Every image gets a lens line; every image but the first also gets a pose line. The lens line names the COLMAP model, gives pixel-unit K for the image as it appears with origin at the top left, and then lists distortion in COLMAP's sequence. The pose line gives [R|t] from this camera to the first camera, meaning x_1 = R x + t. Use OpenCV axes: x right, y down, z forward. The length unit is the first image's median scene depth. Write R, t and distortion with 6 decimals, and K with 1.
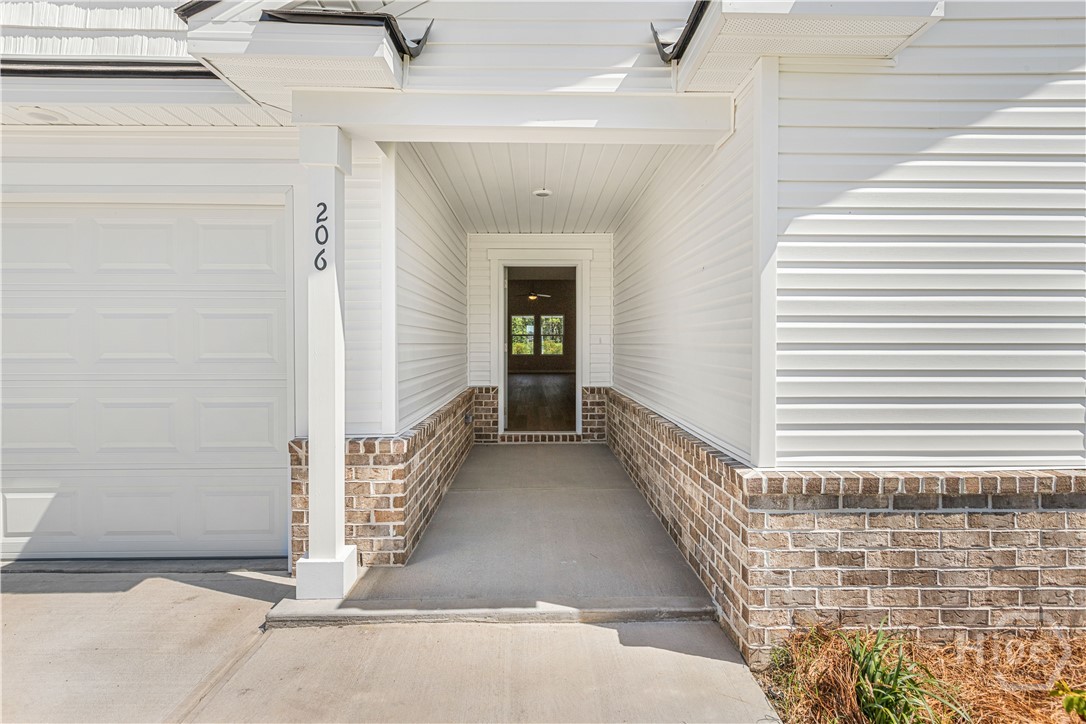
lens RADIAL K [[501.8, 0, 542.2], [0, 501.8, 346.7], [0, 0, 1]] dist [0.007277, -0.001303]
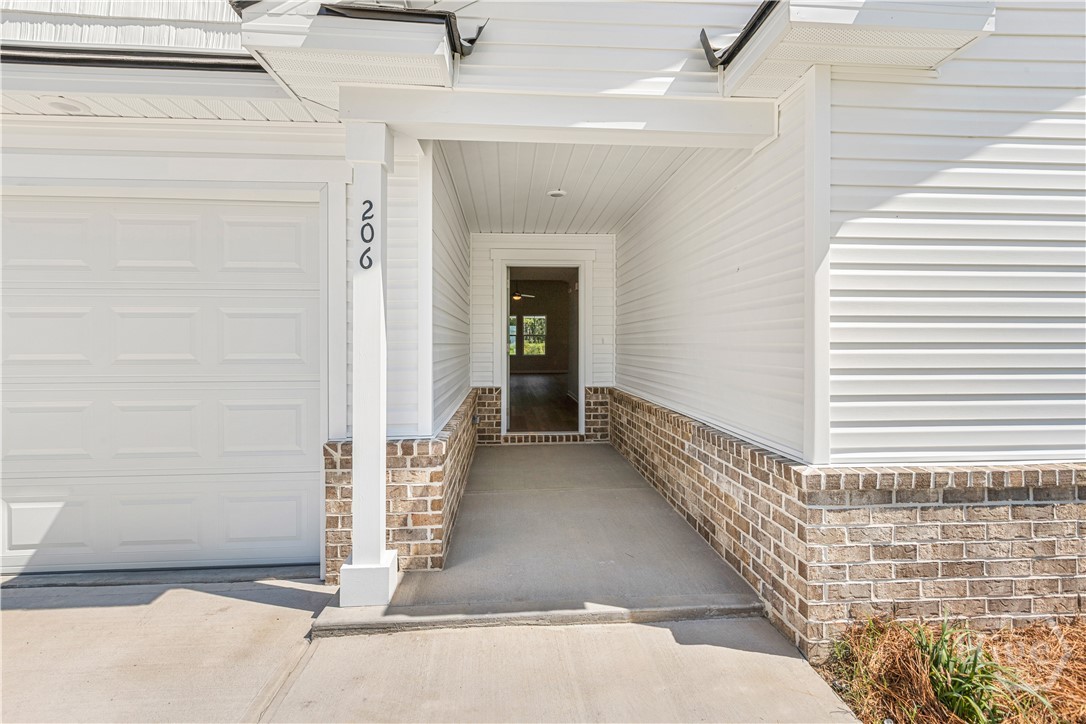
lens RADIAL K [[503.2, 0, 547.7], [0, 503.2, 341.1], [0, 0, 1]] dist [0.005607, -0.000162]
pose [[0.998671, -0.001283, 0.051513, -0.139762], [0.001867, 0.999934, -0.011307, 0.000568], [-0.051495, 0.011388, 0.998608, 0.002050]]
